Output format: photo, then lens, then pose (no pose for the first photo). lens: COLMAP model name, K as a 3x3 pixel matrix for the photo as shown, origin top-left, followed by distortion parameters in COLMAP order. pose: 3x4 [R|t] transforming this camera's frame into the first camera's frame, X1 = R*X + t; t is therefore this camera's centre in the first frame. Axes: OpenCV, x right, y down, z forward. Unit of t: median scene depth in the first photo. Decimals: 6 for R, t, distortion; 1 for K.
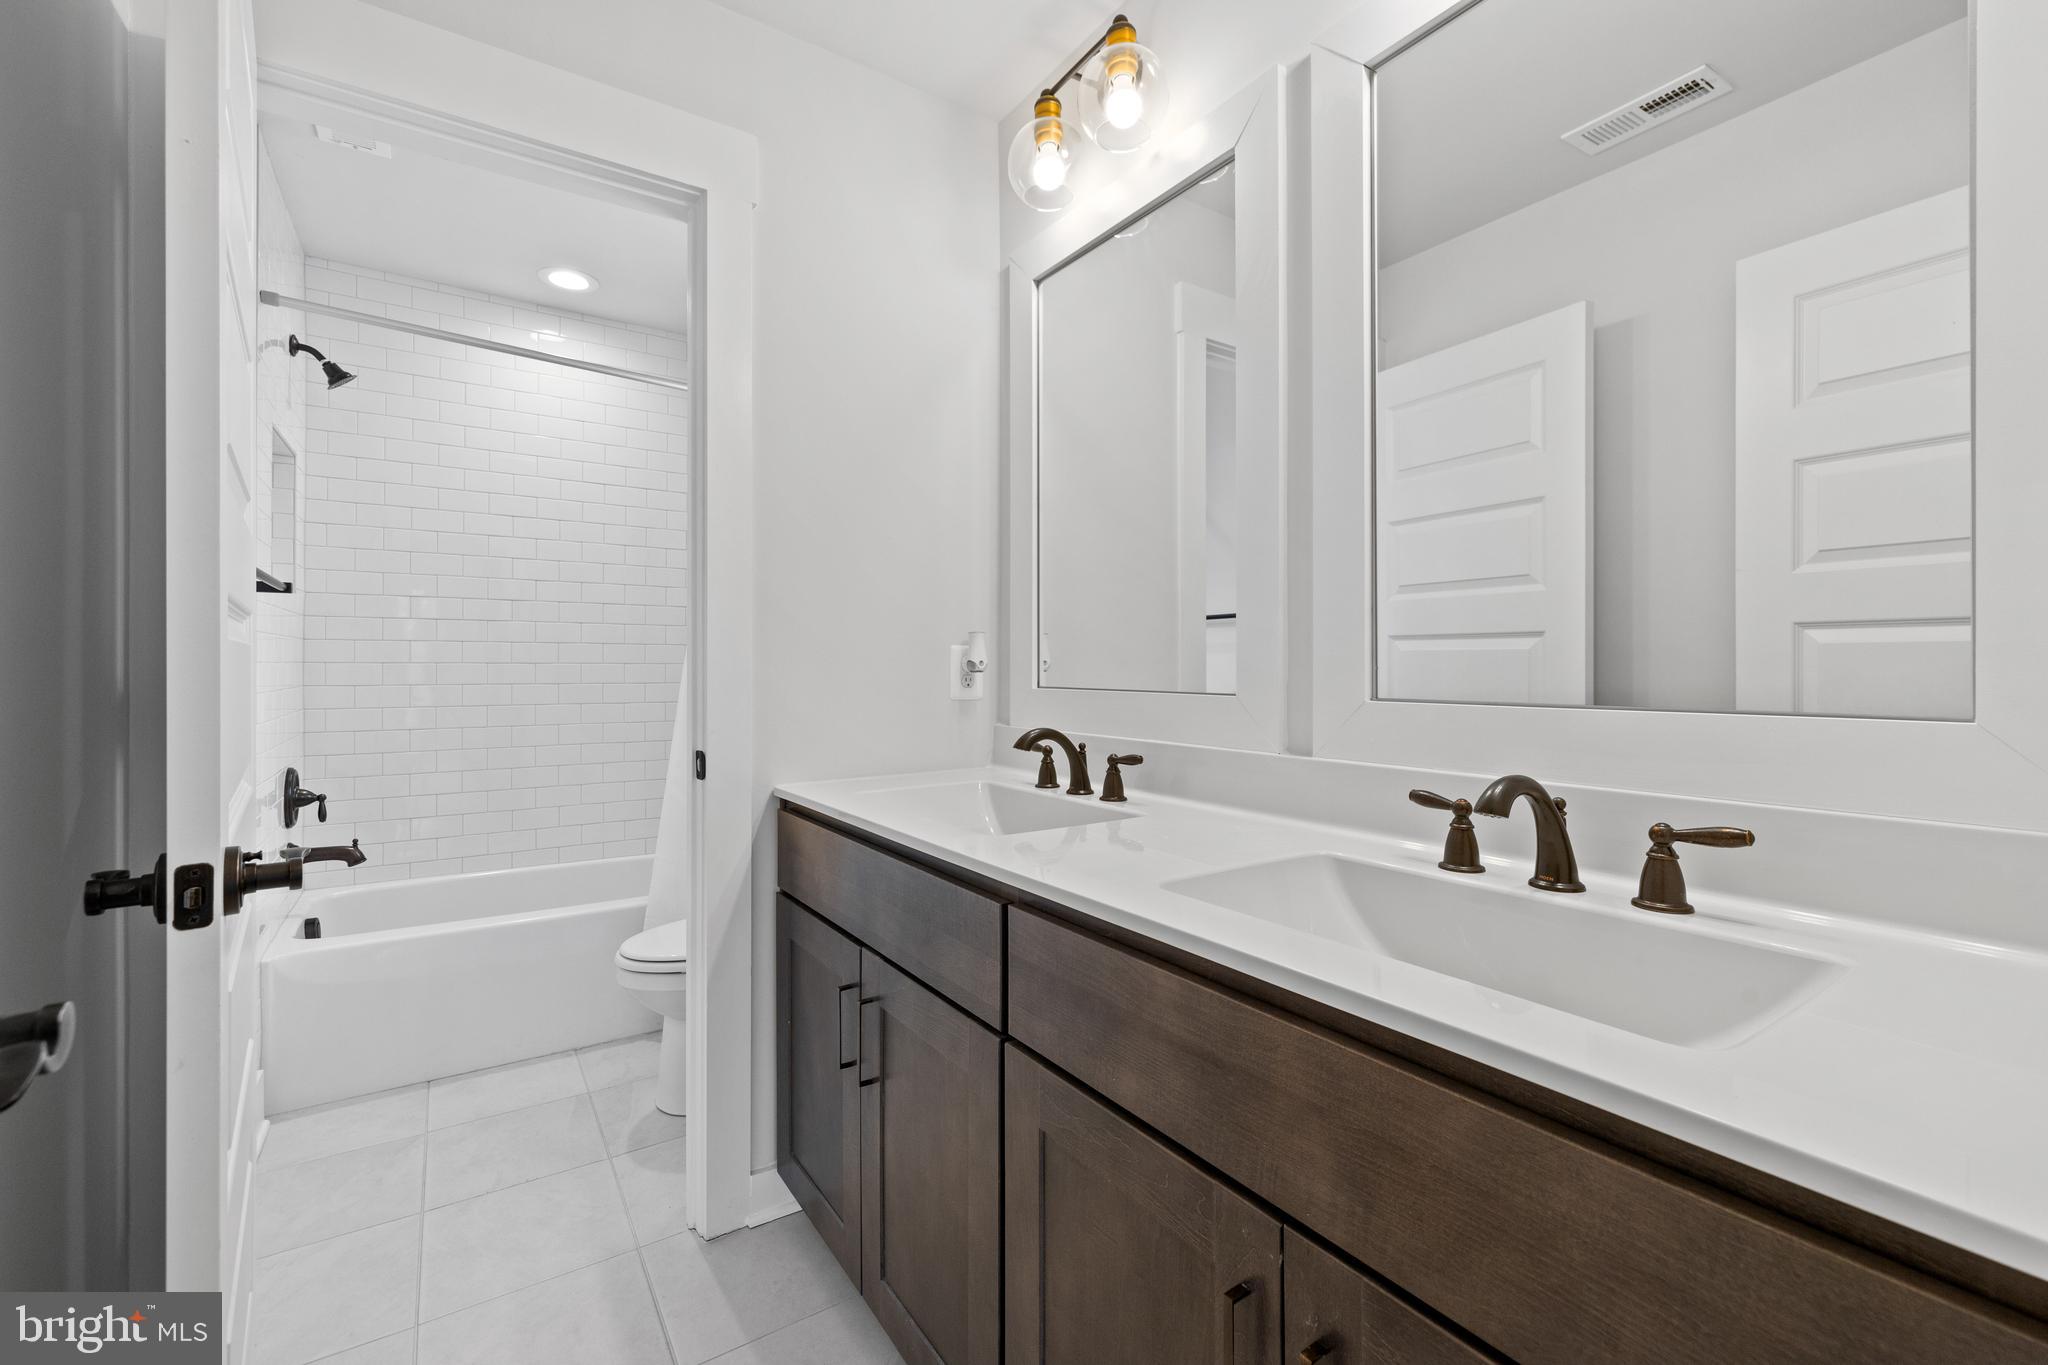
lens RADIAL K [[865.8, 0, 1004.2], [0, 865.8, 669.8], [0, 0, 1]] dist [-0.001424, 0.000267]
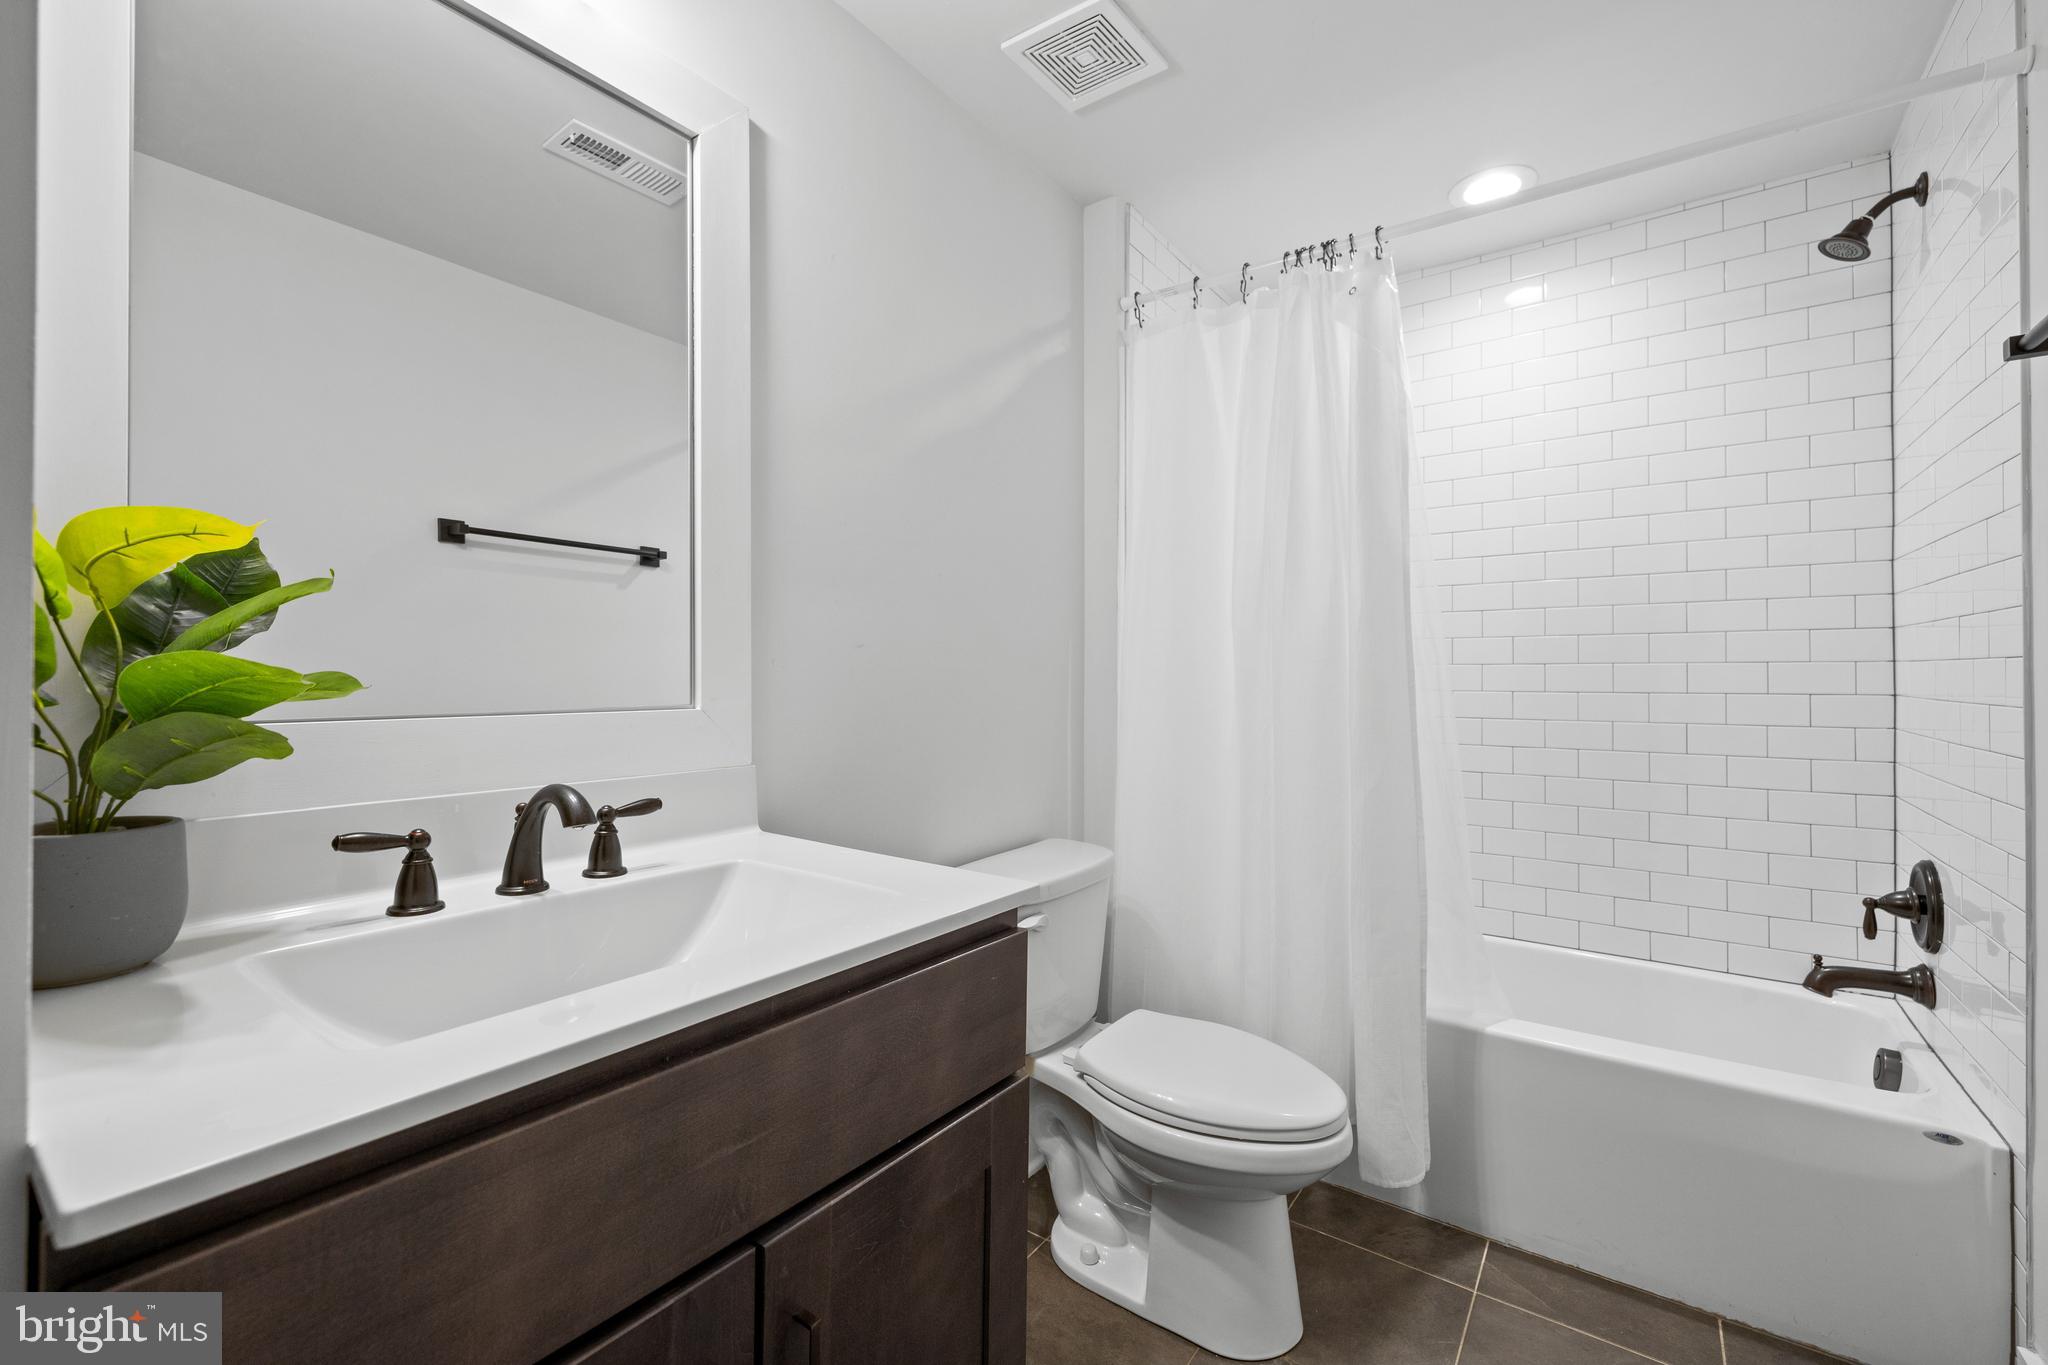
lens RADIAL K [[865.8, 0, 1020.9], [0, 865.8, 669.7], [0, 0, 1]] dist [-0.001424, 0.000267]
pose [[-0.332981, 0.001523, 0.942932, -0.568912], [0.006846, 0.999976, 0.000802, -0.008851], [-0.942909, 0.006722, -0.332984, 0.833055]]
